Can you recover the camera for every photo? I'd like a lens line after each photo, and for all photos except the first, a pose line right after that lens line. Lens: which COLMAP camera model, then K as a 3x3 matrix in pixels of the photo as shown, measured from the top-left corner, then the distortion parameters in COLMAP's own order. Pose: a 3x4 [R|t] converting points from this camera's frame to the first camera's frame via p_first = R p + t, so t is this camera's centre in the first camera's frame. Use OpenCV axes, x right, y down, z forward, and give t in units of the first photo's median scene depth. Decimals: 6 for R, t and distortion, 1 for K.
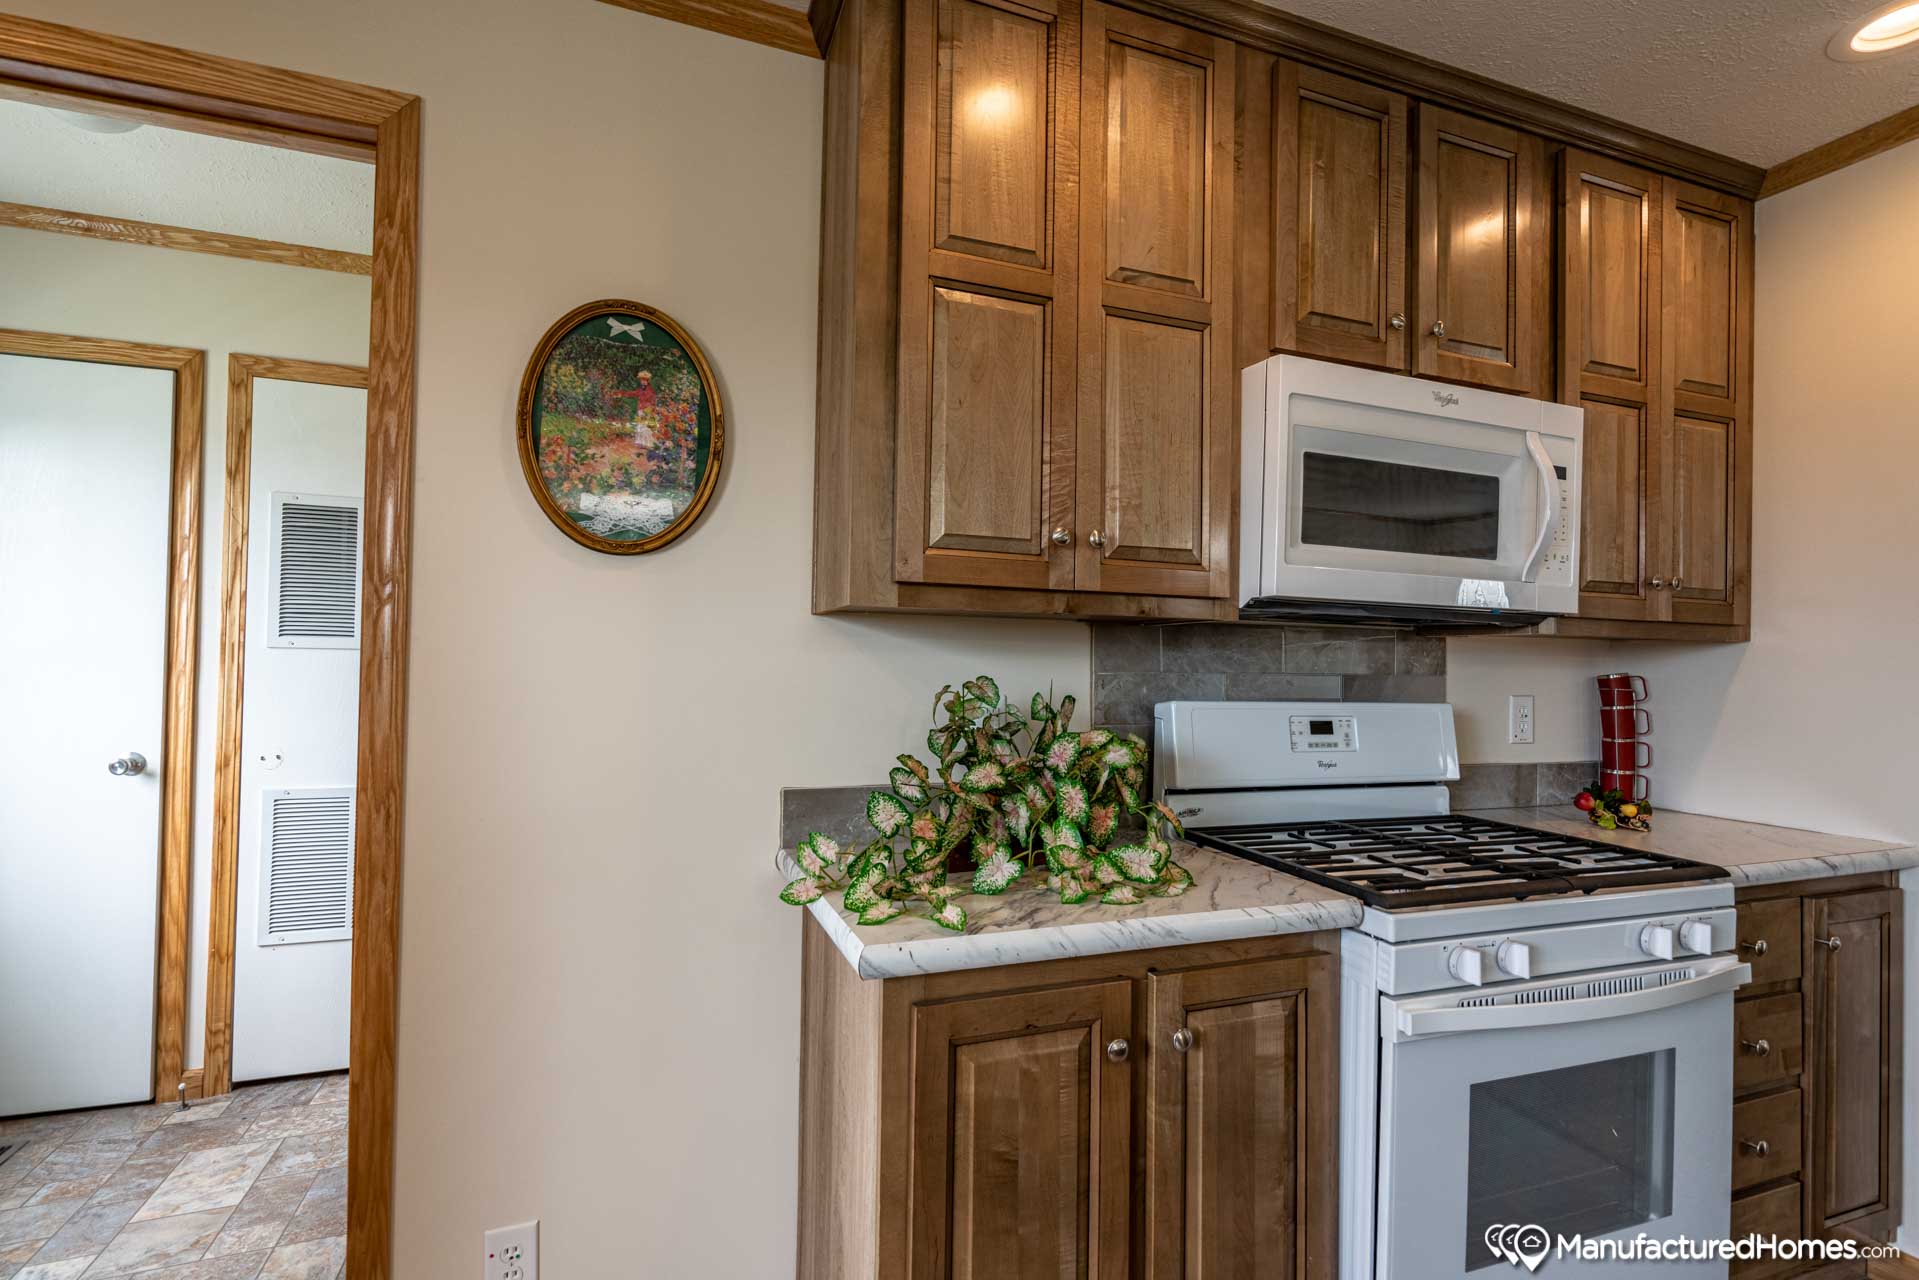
lens RADIAL K [[887.8, 0, 959.6], [0, 887.8, 643.7], [0, 0, 1]] dist [-0.002216, 0.002887]
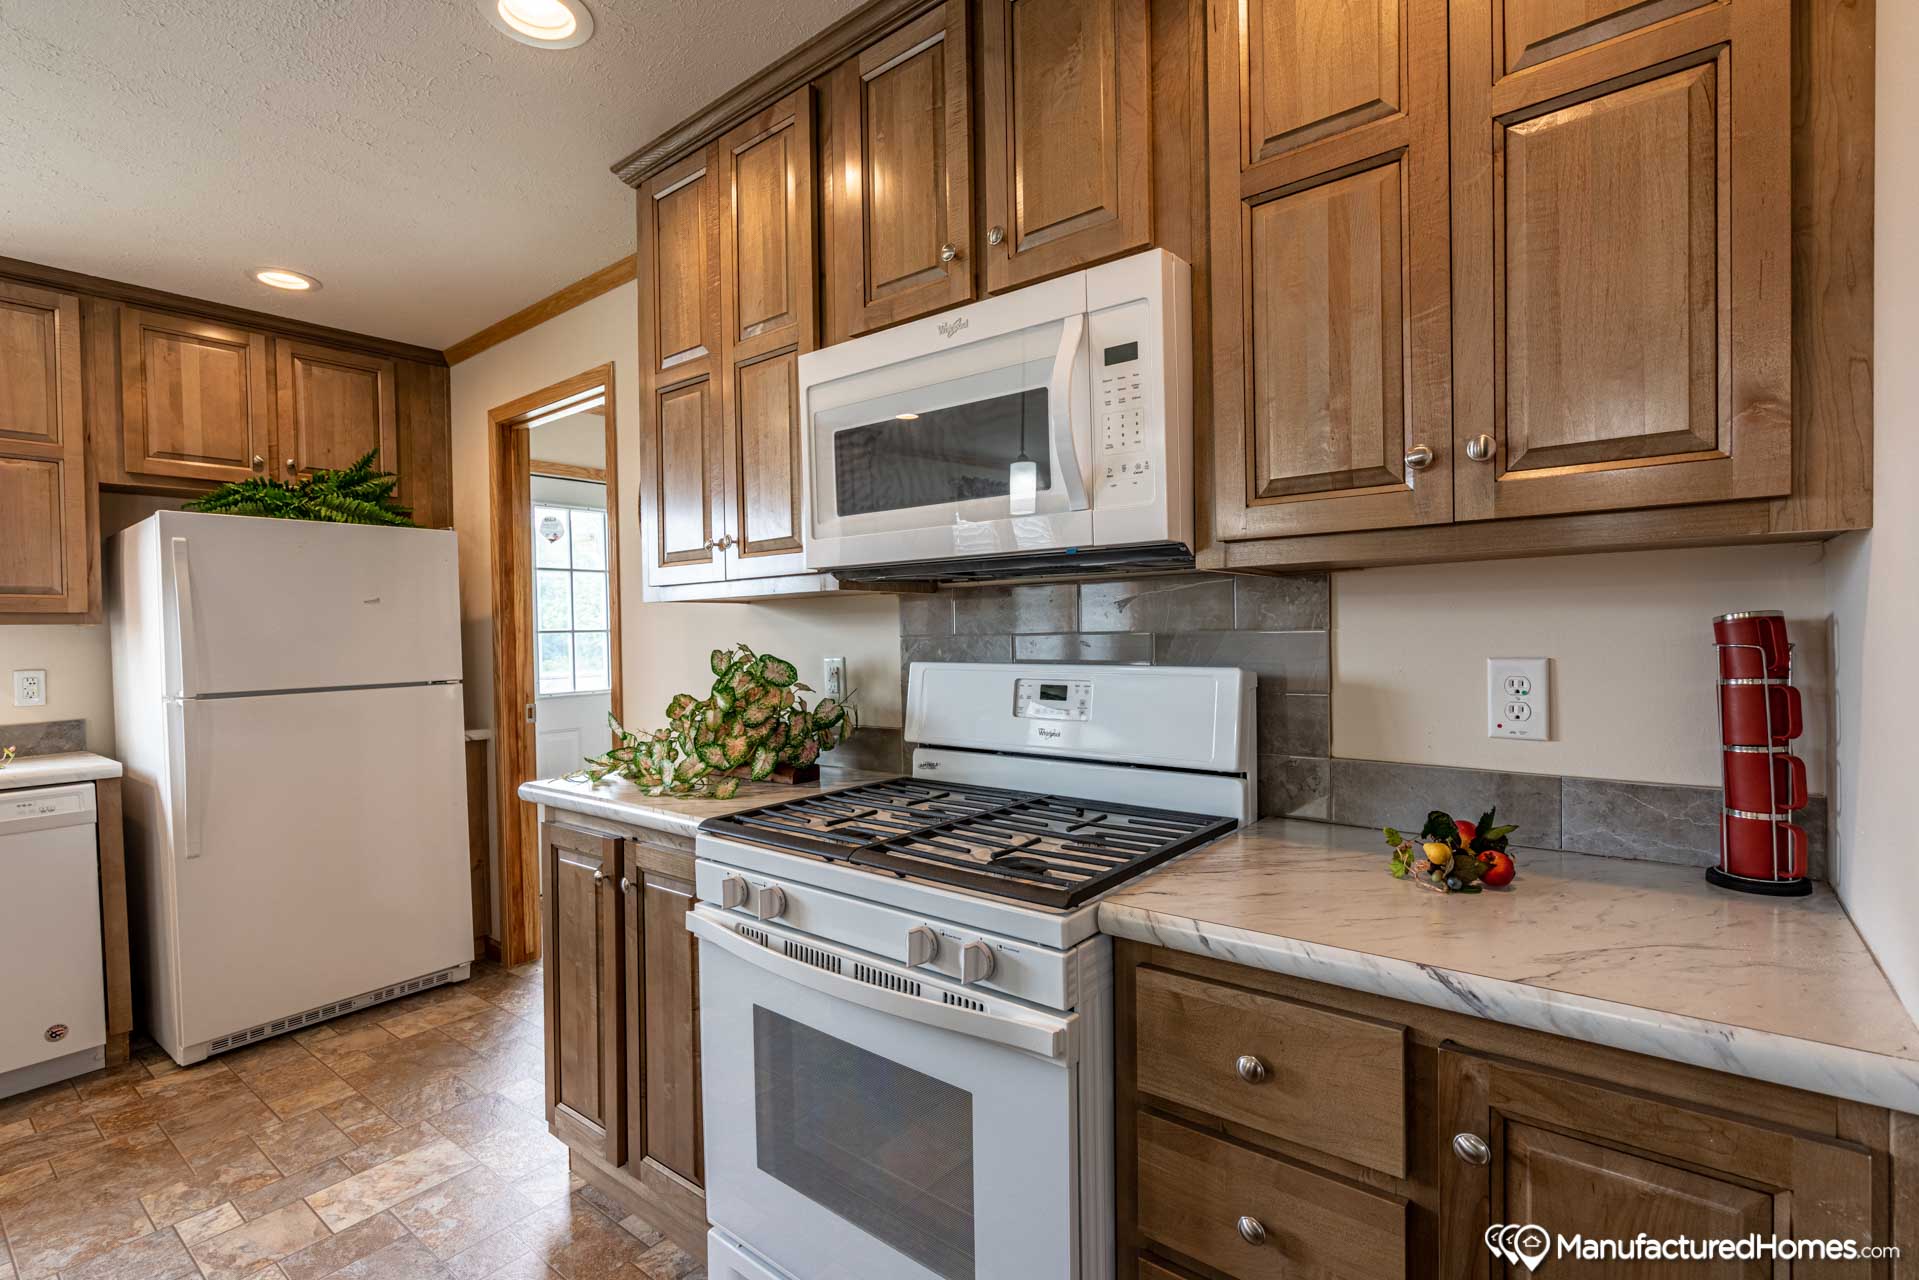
lens RADIAL K [[887.8, 0, 957.5], [0, 887.8, 643.3], [0, 0, 1]] dist [-0.002216, 0.002887]
pose [[0.510813, -0.016366, -0.859536, 1.155893], [0.045954, 0.998909, 0.008290, 0.032796], [0.858463, -0.043733, 0.511008, 0.463948]]
